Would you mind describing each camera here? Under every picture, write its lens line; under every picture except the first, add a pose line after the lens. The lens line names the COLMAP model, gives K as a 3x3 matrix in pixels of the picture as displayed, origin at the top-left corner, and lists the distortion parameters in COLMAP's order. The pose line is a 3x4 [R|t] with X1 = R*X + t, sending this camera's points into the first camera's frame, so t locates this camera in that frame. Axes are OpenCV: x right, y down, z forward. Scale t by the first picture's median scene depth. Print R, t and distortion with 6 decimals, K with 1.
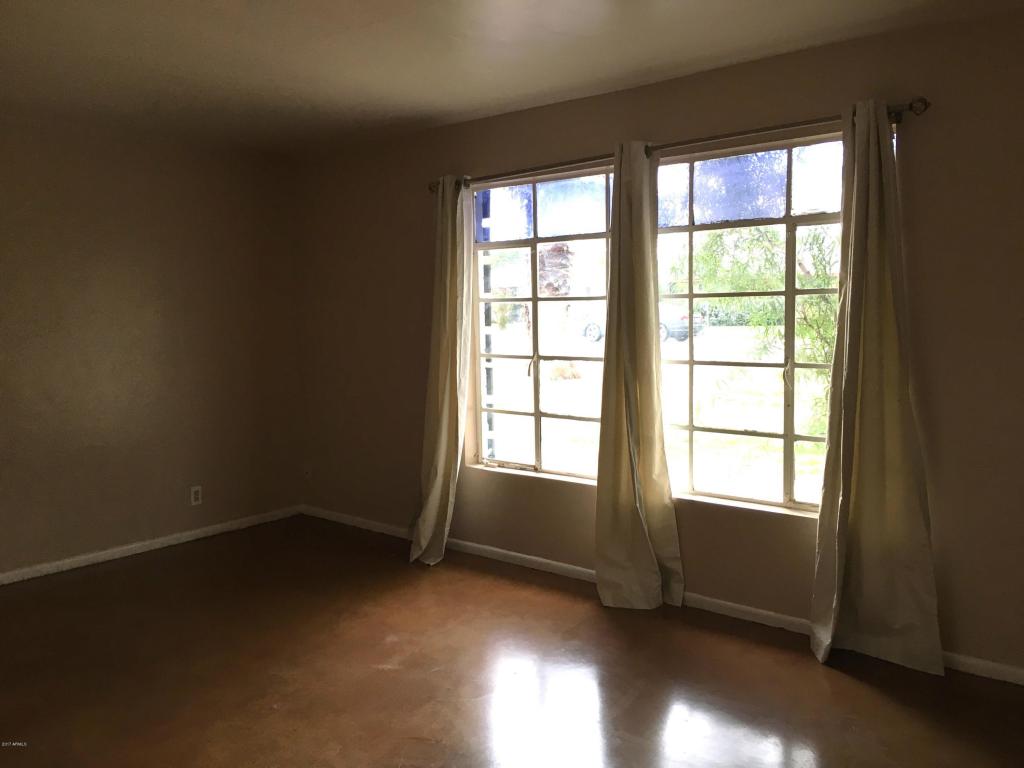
lens RADIAL K [[865.2, 0, 521.1], [0, 865.2, 381.8], [0, 0, 1]] dist [0.056108, -0.077637]
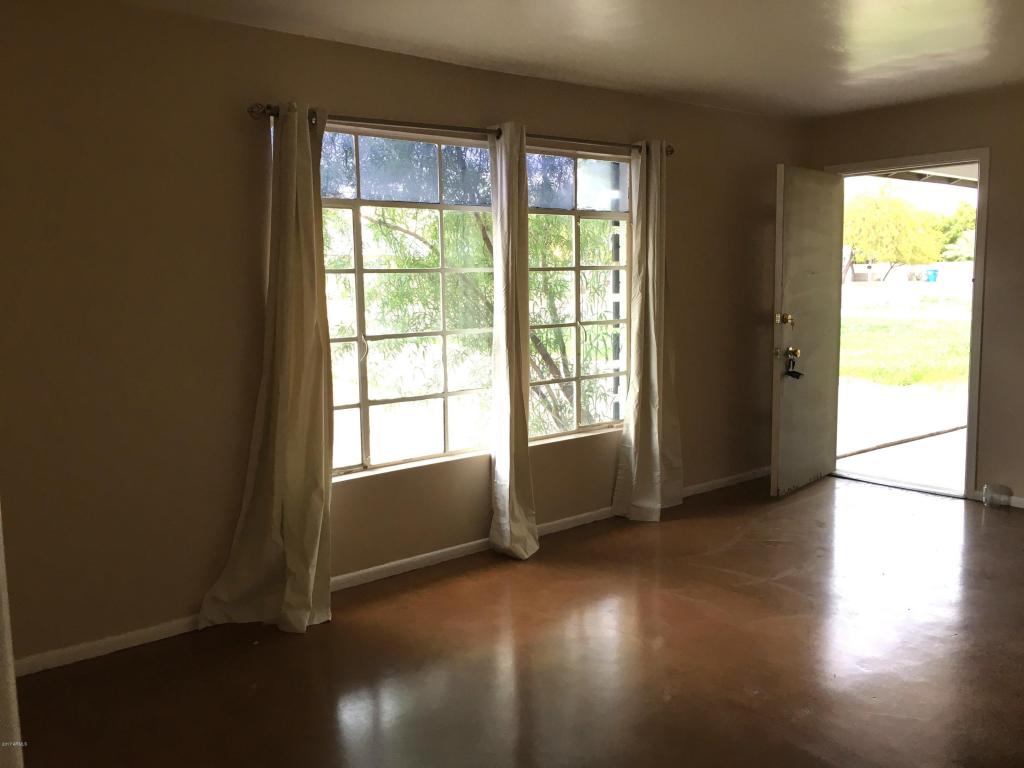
lens RADIAL K [[865.2, 0, 521.3], [0, 865.2, 385.5], [0, 0, 1]] dist [0.056108, -0.077637]
pose [[0.176533, -0.109483, 0.978187, -1.004436], [0.098643, 0.990759, 0.093088, -0.058003], [-0.979339, 0.080058, 0.185701, 0.856729]]
